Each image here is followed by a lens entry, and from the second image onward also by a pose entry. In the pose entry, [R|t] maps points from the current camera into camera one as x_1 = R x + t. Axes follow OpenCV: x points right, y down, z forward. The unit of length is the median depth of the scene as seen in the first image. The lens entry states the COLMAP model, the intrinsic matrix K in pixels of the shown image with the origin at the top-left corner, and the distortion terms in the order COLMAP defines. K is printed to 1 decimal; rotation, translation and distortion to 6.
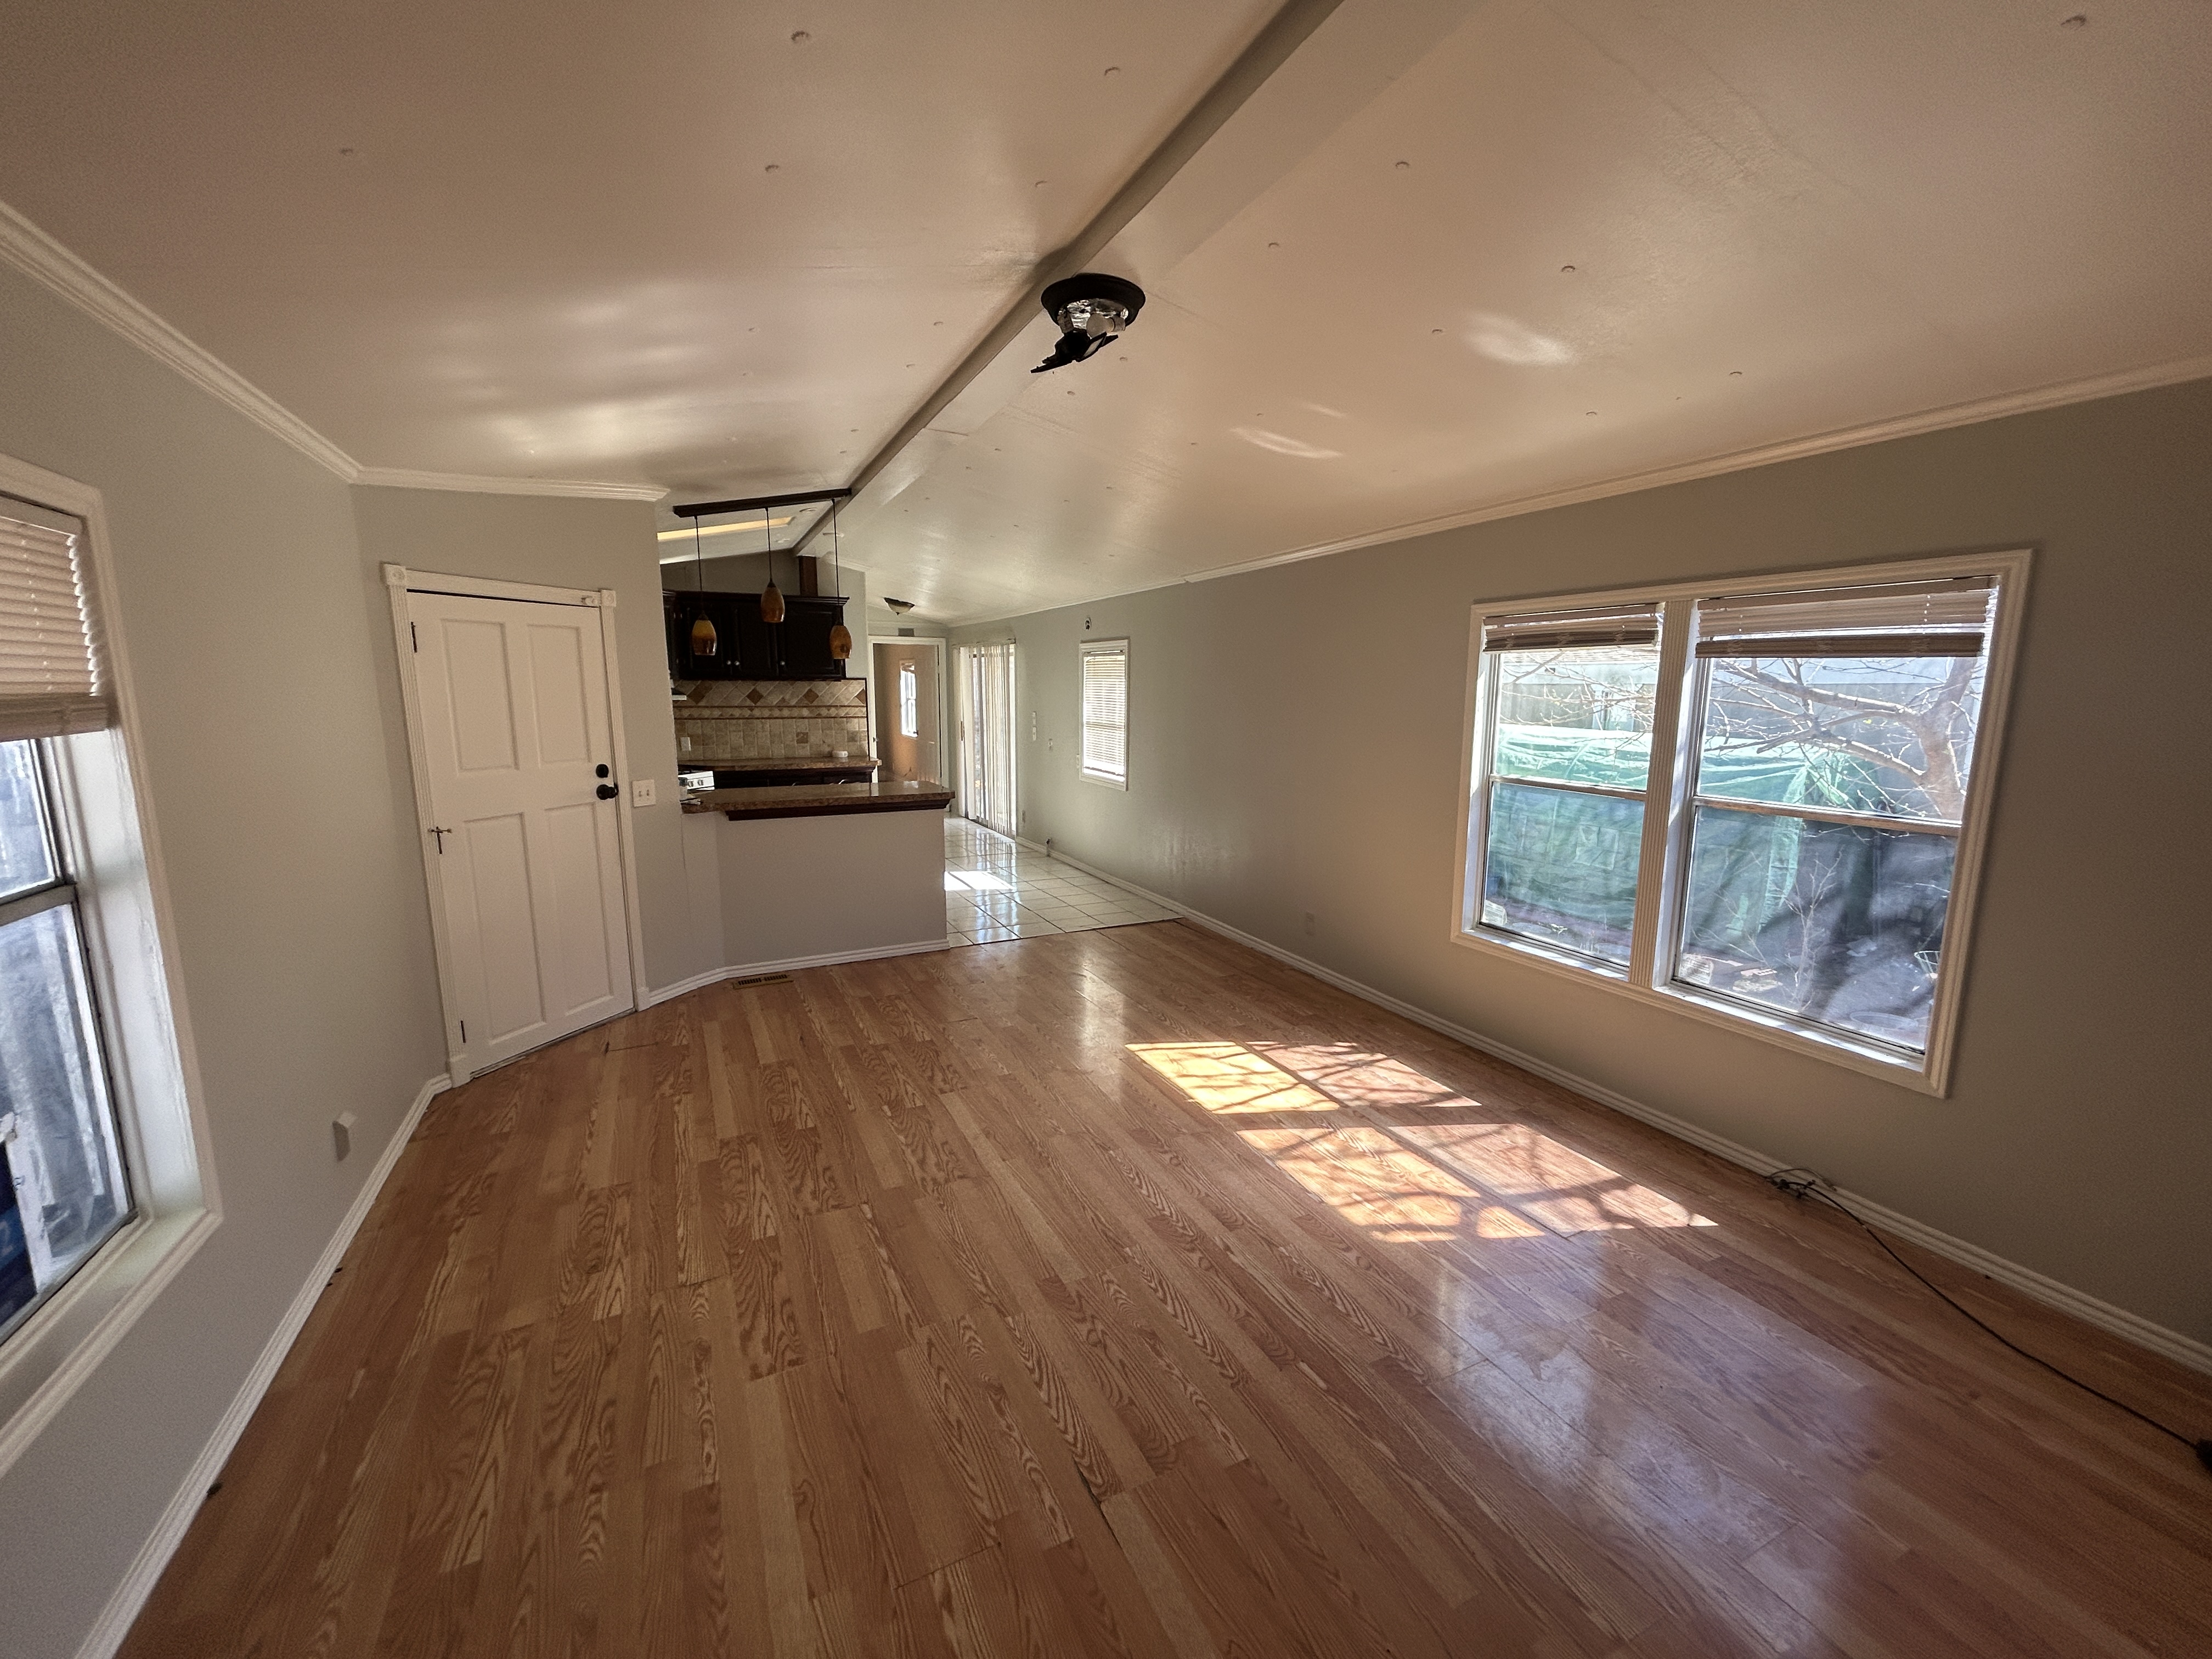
lens RADIAL K [[891.2, 0, 1106.6], [0, 891.2, 831.3], [0, 0, 1]] dist [-0.000242, 0.000024]
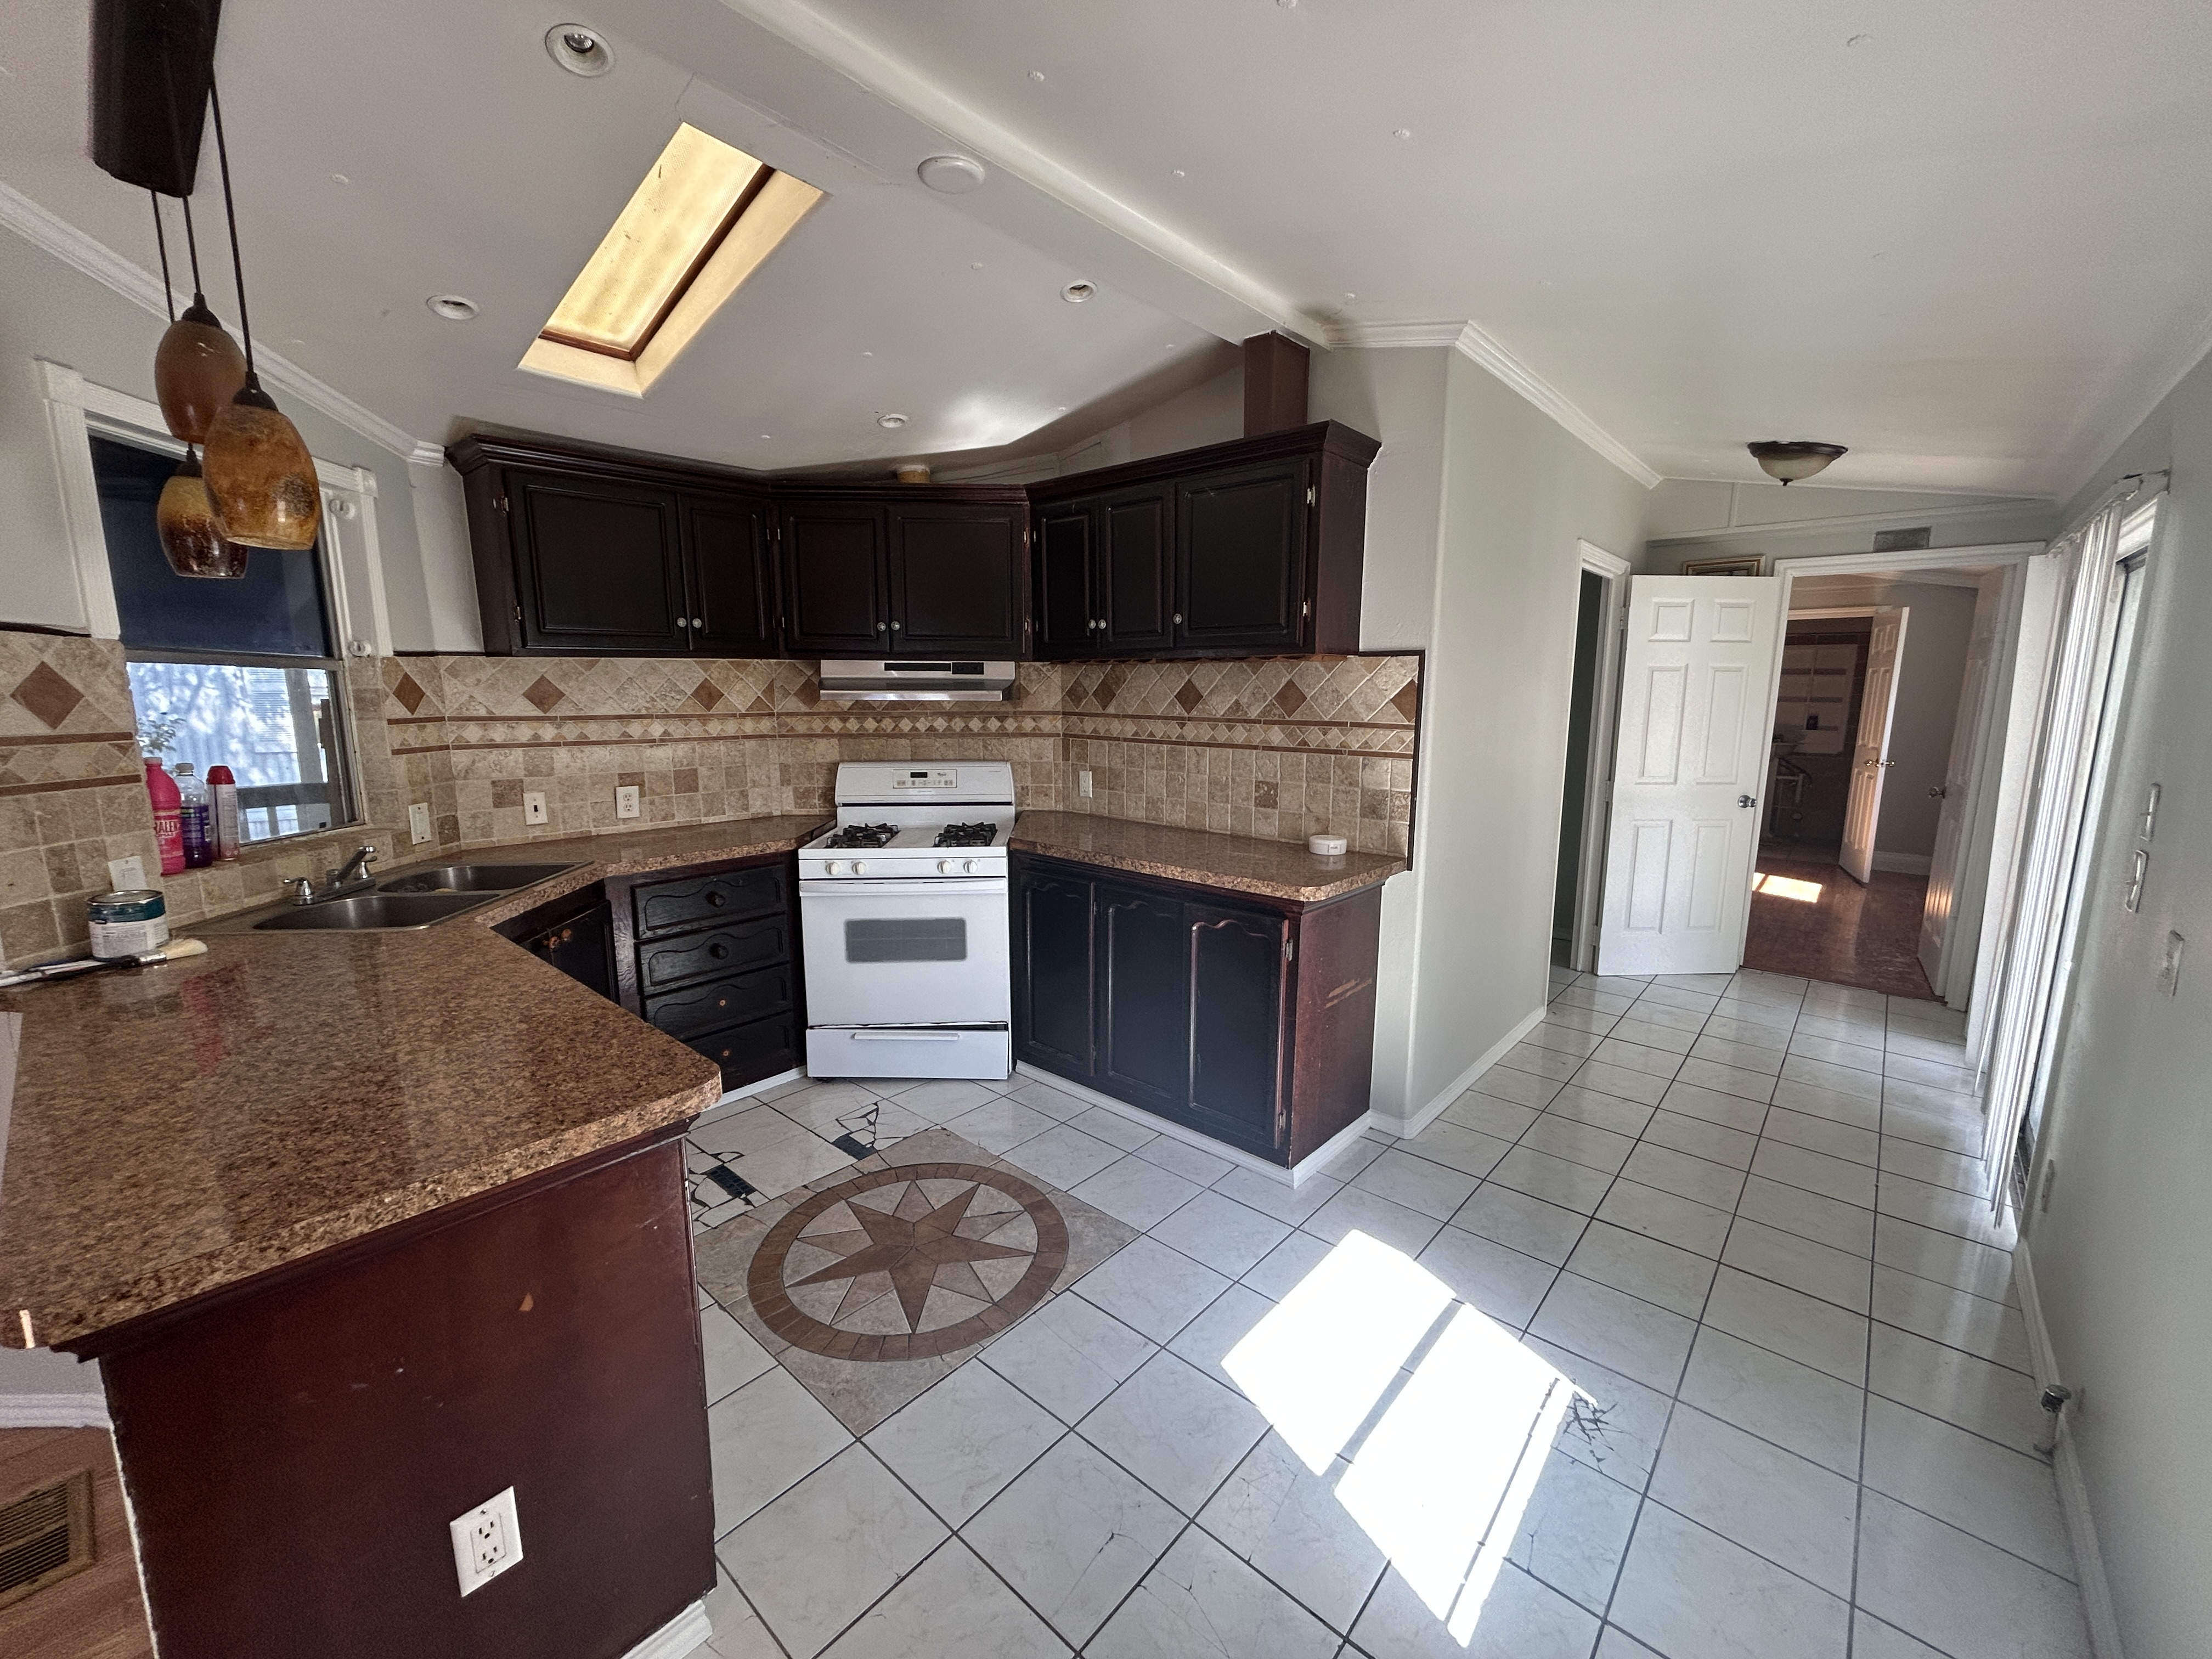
lens RADIAL K [[891.2, 0, 1105.8], [0, 891.2, 823.8], [0, 0, 1]] dist [-0.000242, 0.000024]
pose [[0.384735, 0.143708, -0.911772, 0.023063], [-0.146418, 0.984800, 0.093435, -0.120985], [0.911340, 0.097552, 0.399928, 0.766863]]
